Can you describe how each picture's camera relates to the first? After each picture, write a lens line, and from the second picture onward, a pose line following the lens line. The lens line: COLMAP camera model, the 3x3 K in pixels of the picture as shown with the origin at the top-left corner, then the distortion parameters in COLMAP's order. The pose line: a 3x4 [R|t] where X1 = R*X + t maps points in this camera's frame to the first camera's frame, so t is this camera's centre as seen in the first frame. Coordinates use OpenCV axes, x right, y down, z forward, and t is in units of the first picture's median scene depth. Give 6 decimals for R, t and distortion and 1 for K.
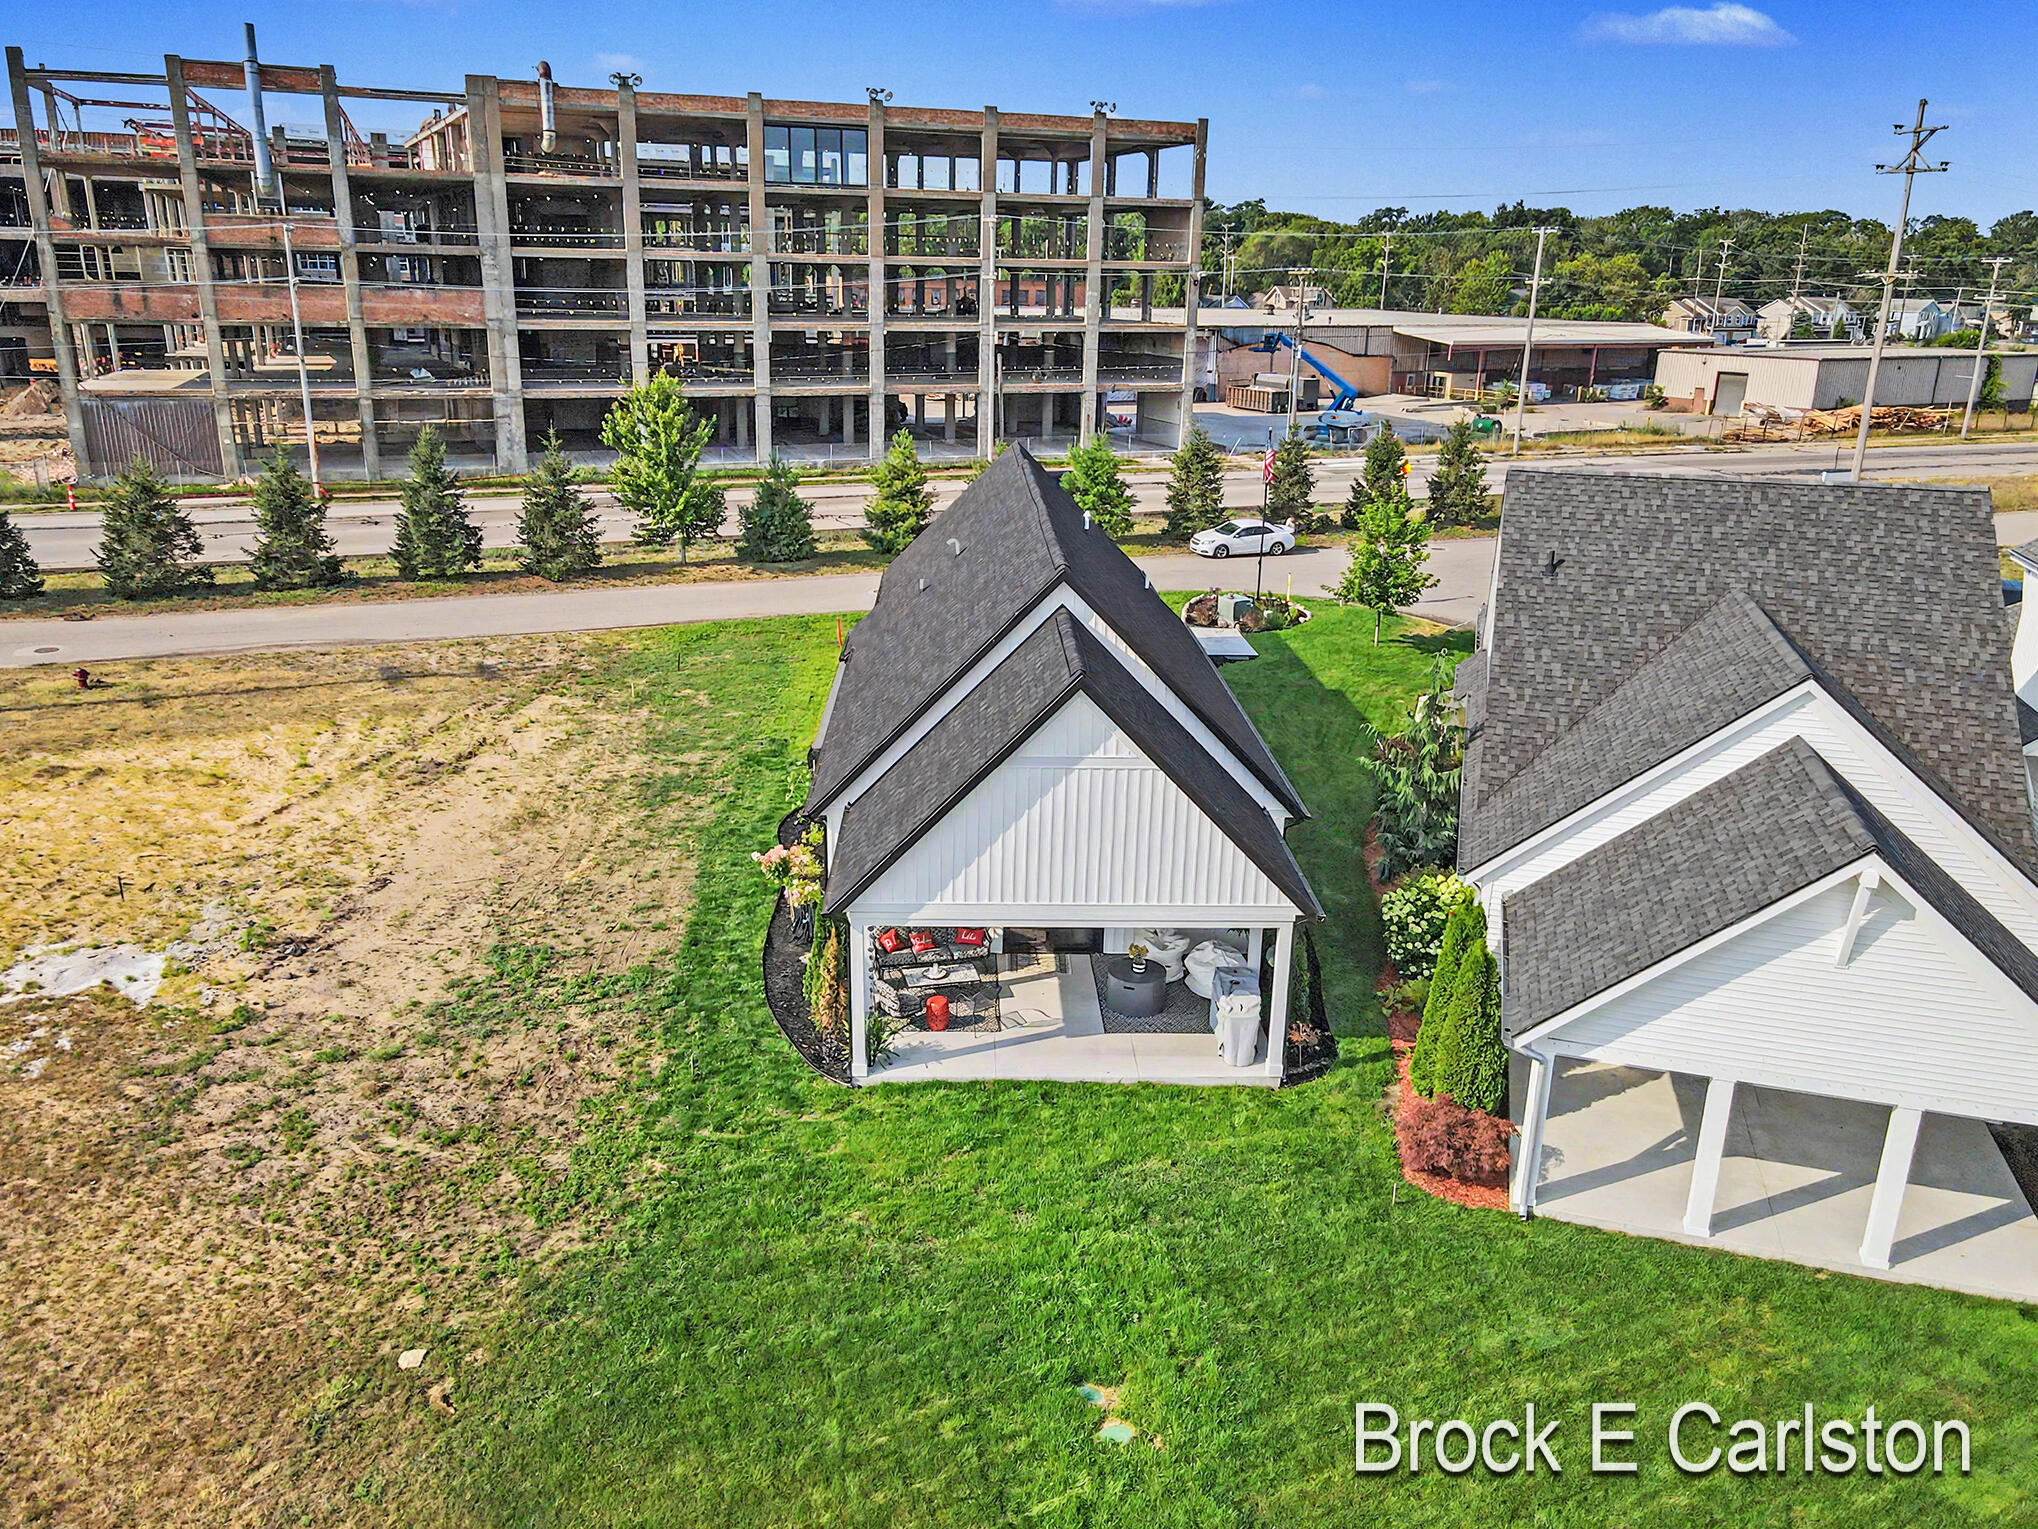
lens RADIAL K [[1515.3, 0, 1004.0], [0, 1515.3, 761.7], [0, 0, 1]] dist [0.001500, 0.031637]
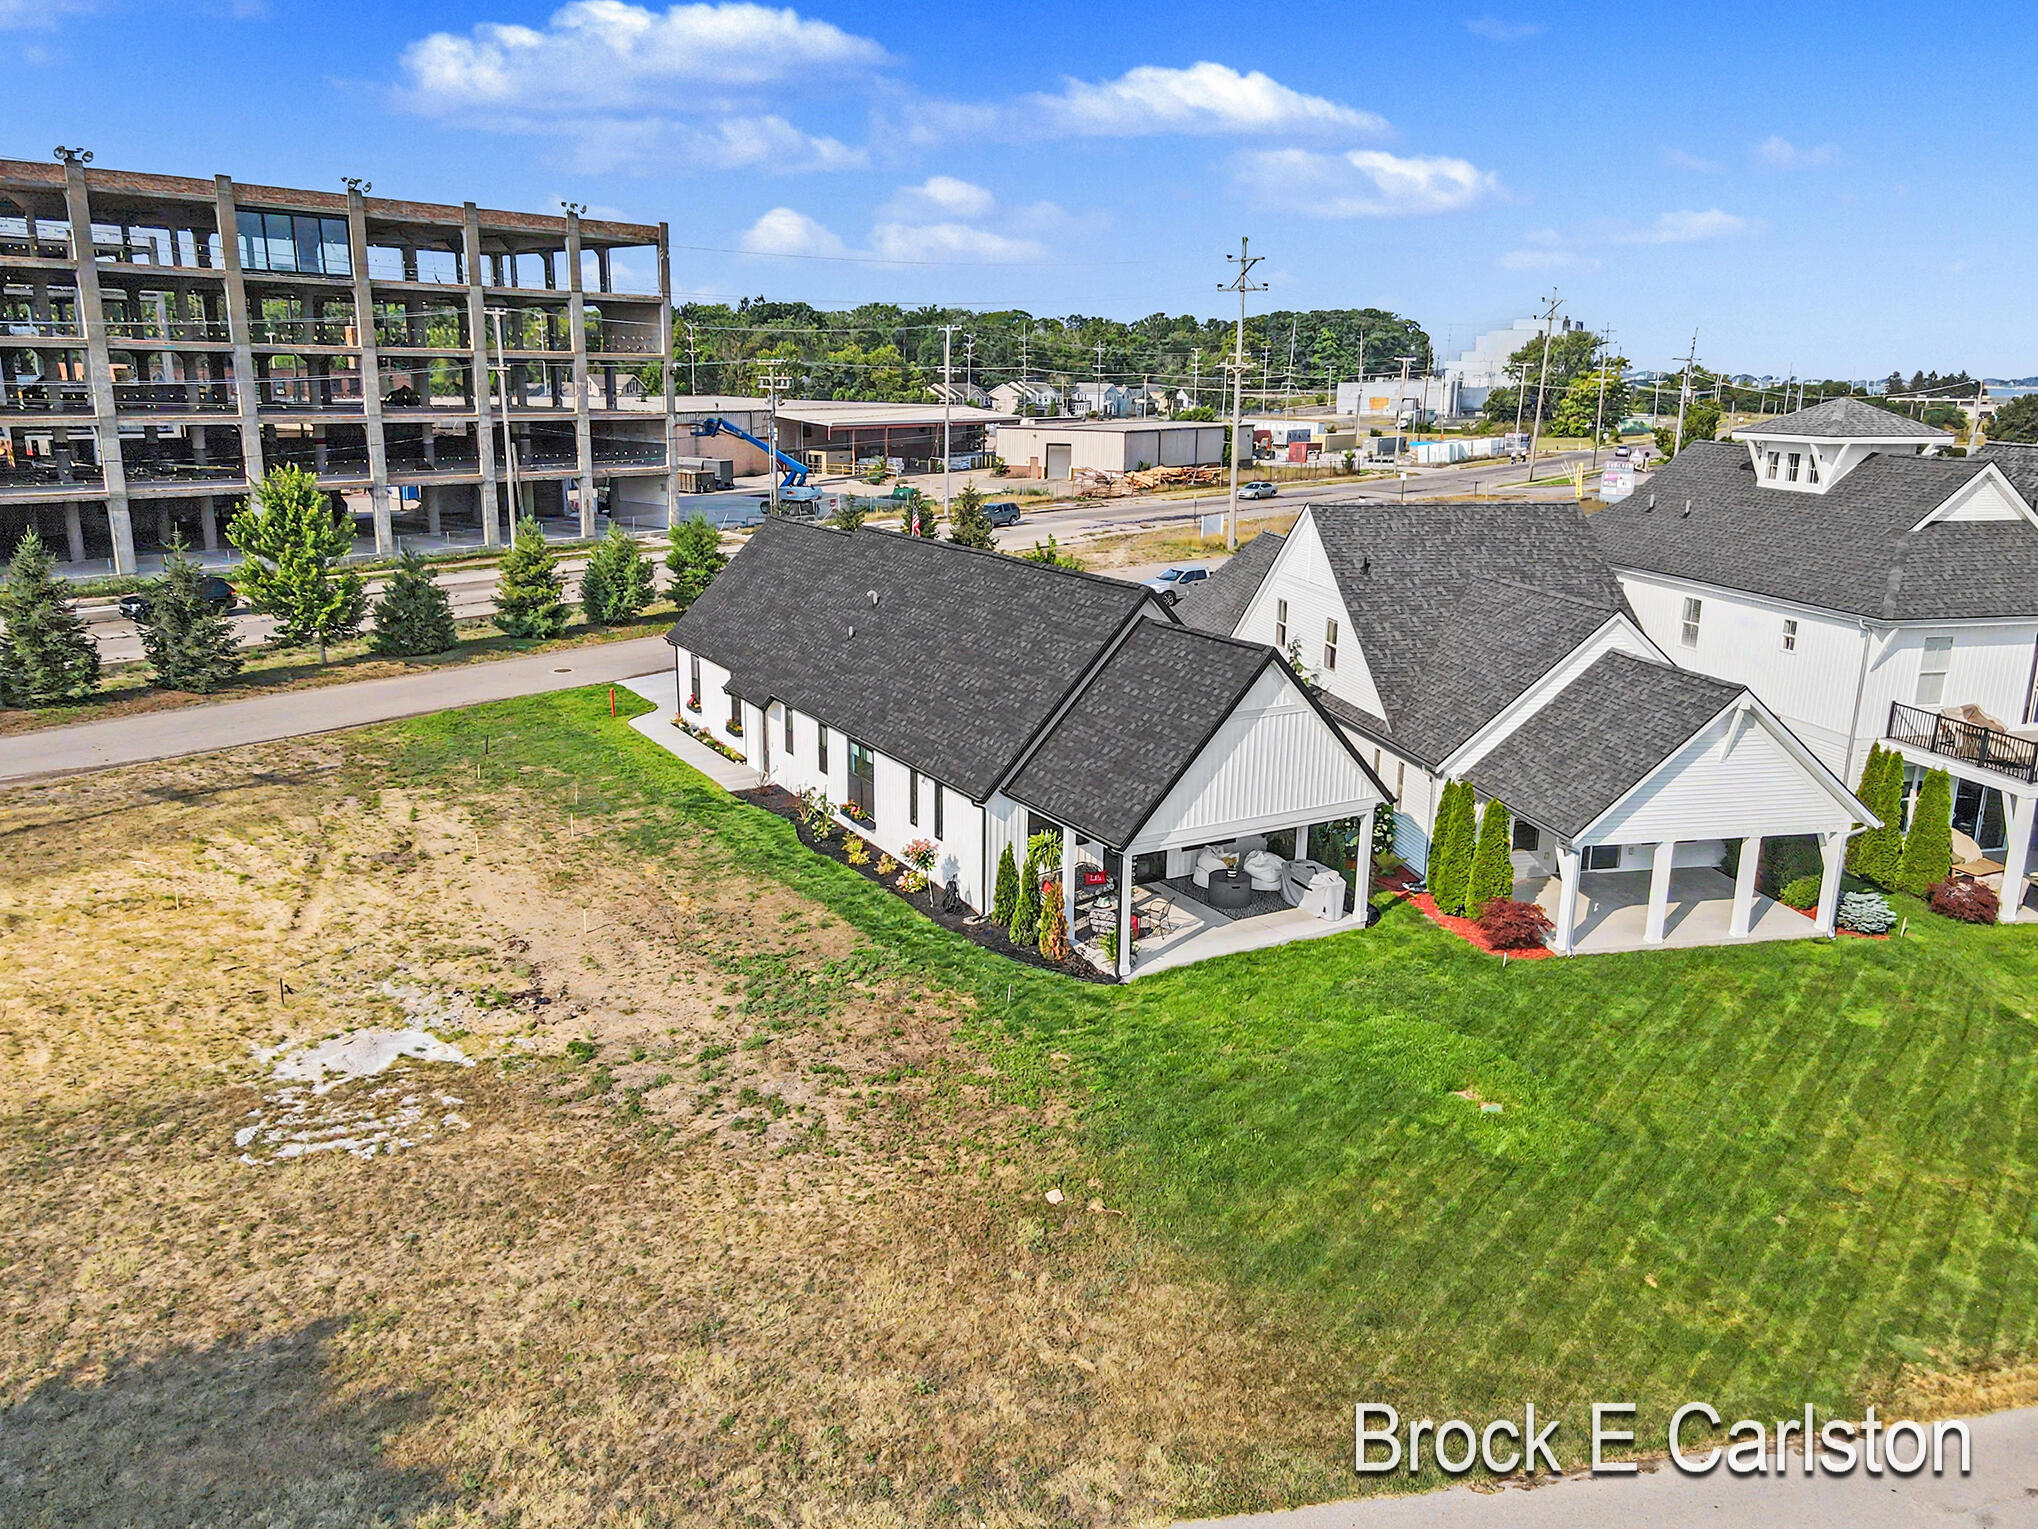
lens RADIAL K [[1501.2, 0, 1019.0], [0, 1501.2, 764.5], [0, 0, 1]] dist [0.021548, 0.013919]
pose [[0.876290, -0.128810, 0.464246, -0.298318], [0.151344, 0.988415, -0.011424, 0.010825], [-0.457396, 0.080272, 0.885633, -0.050292]]
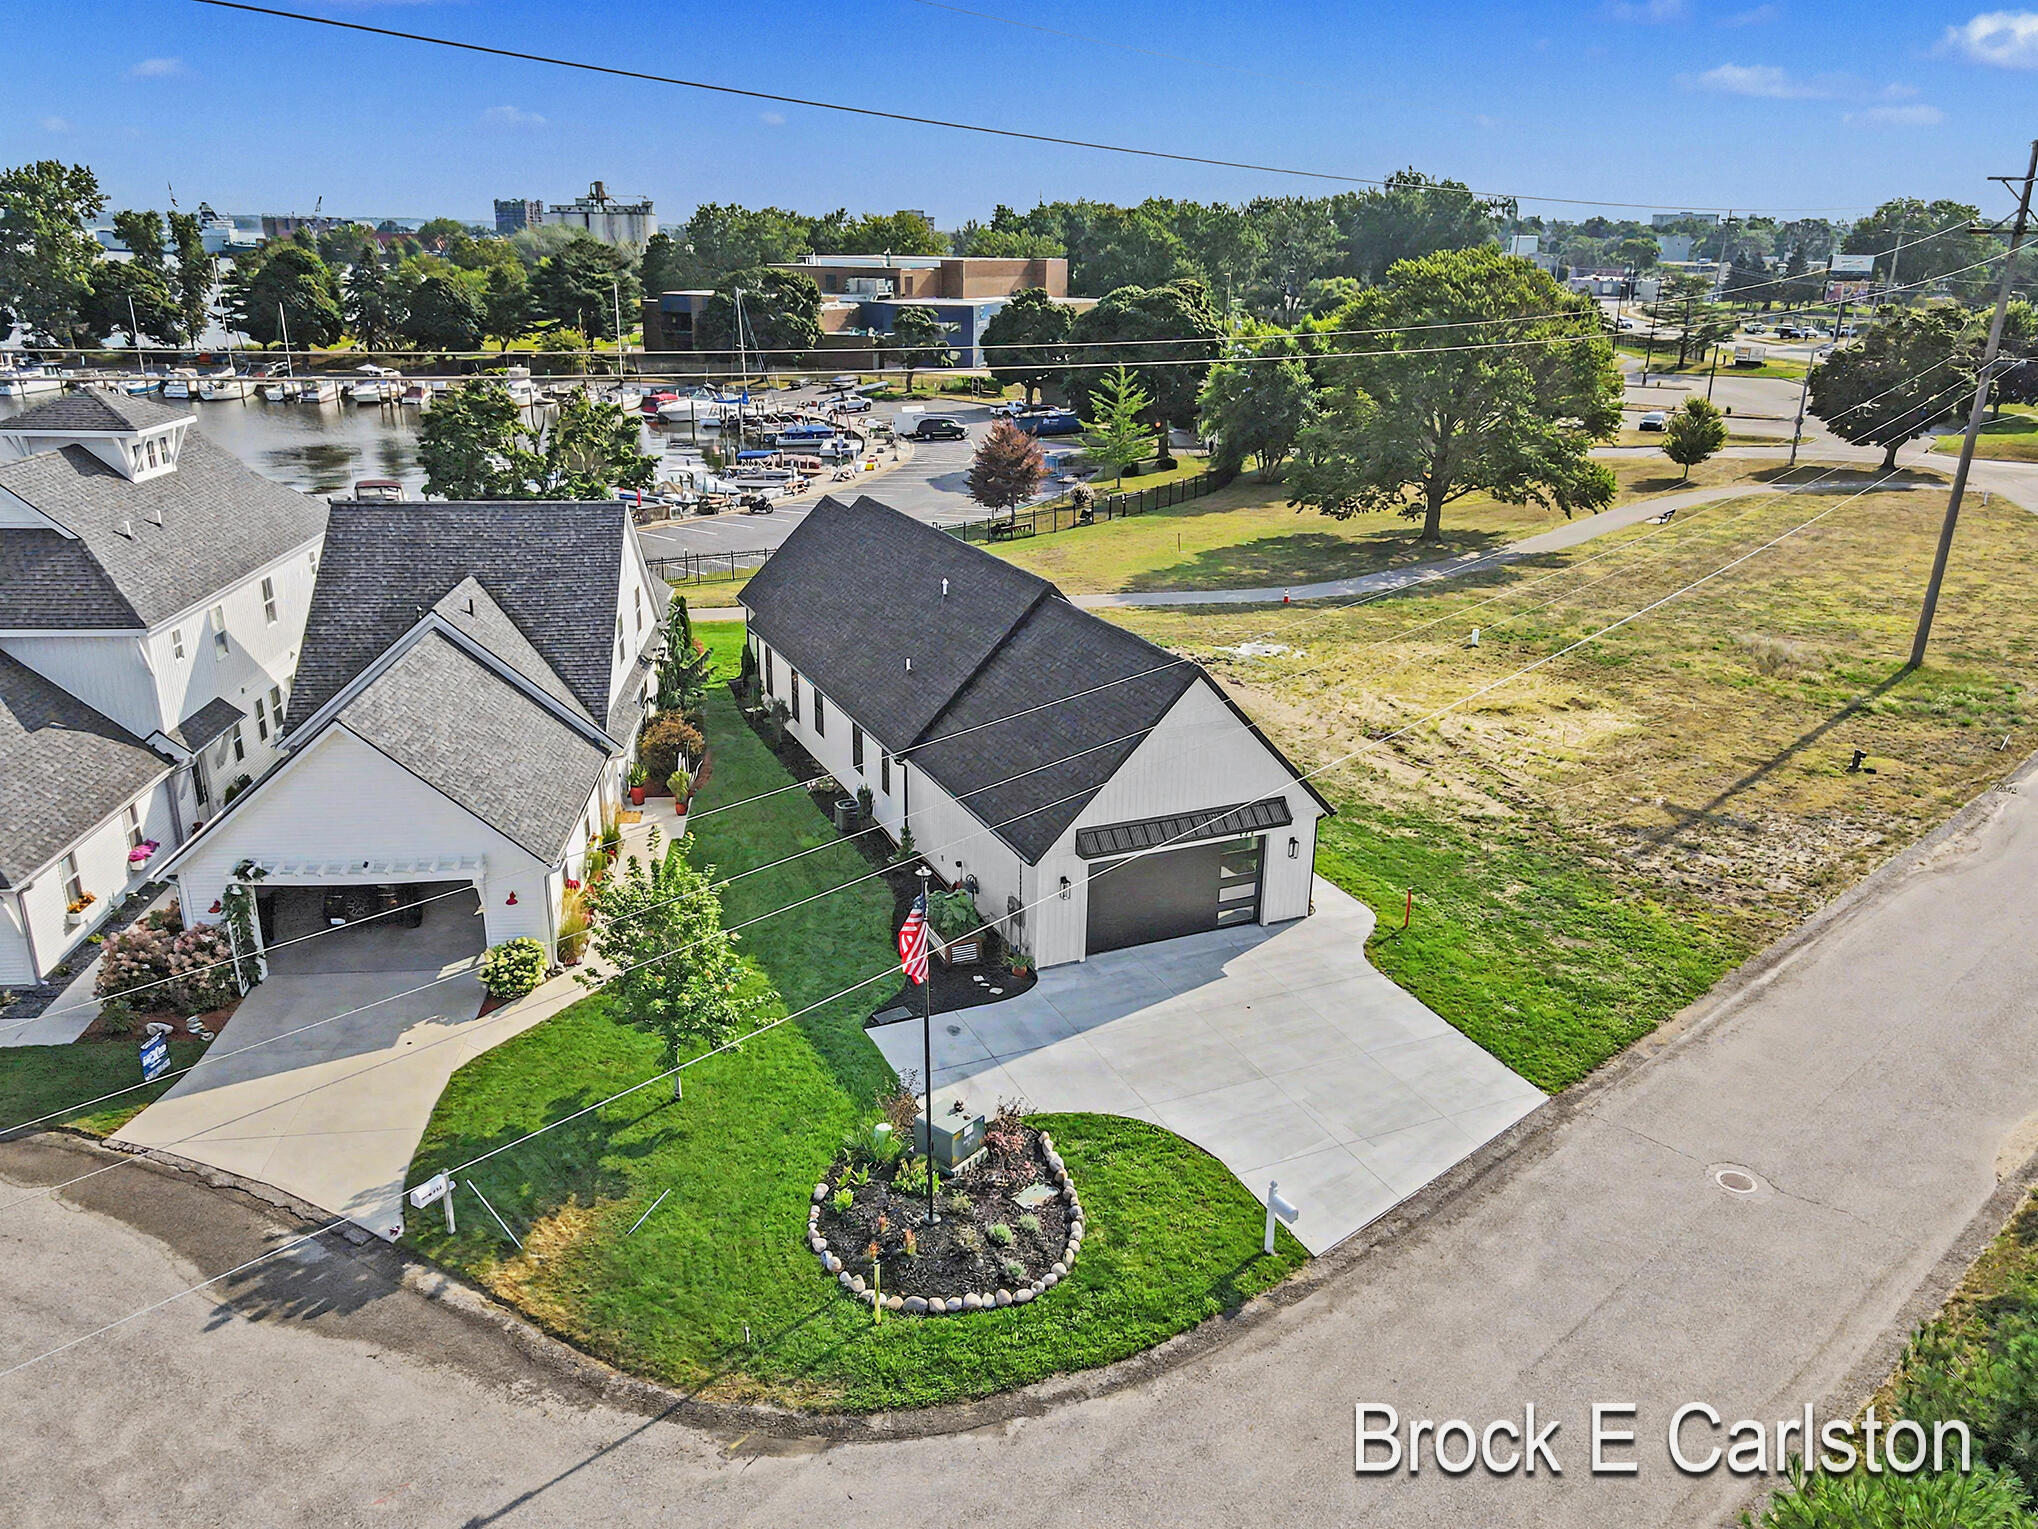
lens RADIAL K [[1501.2, 0, 1019.0], [0, 1501.2, 764.5], [0, 0, 1]] dist [0.021548, 0.013919]
pose [[-0.922806, 0.101618, -0.371623, 0.280415], [-0.143012, 0.805319, 0.575334, -0.452434], [0.357739, 0.584068, -0.728620, 1.202078]]
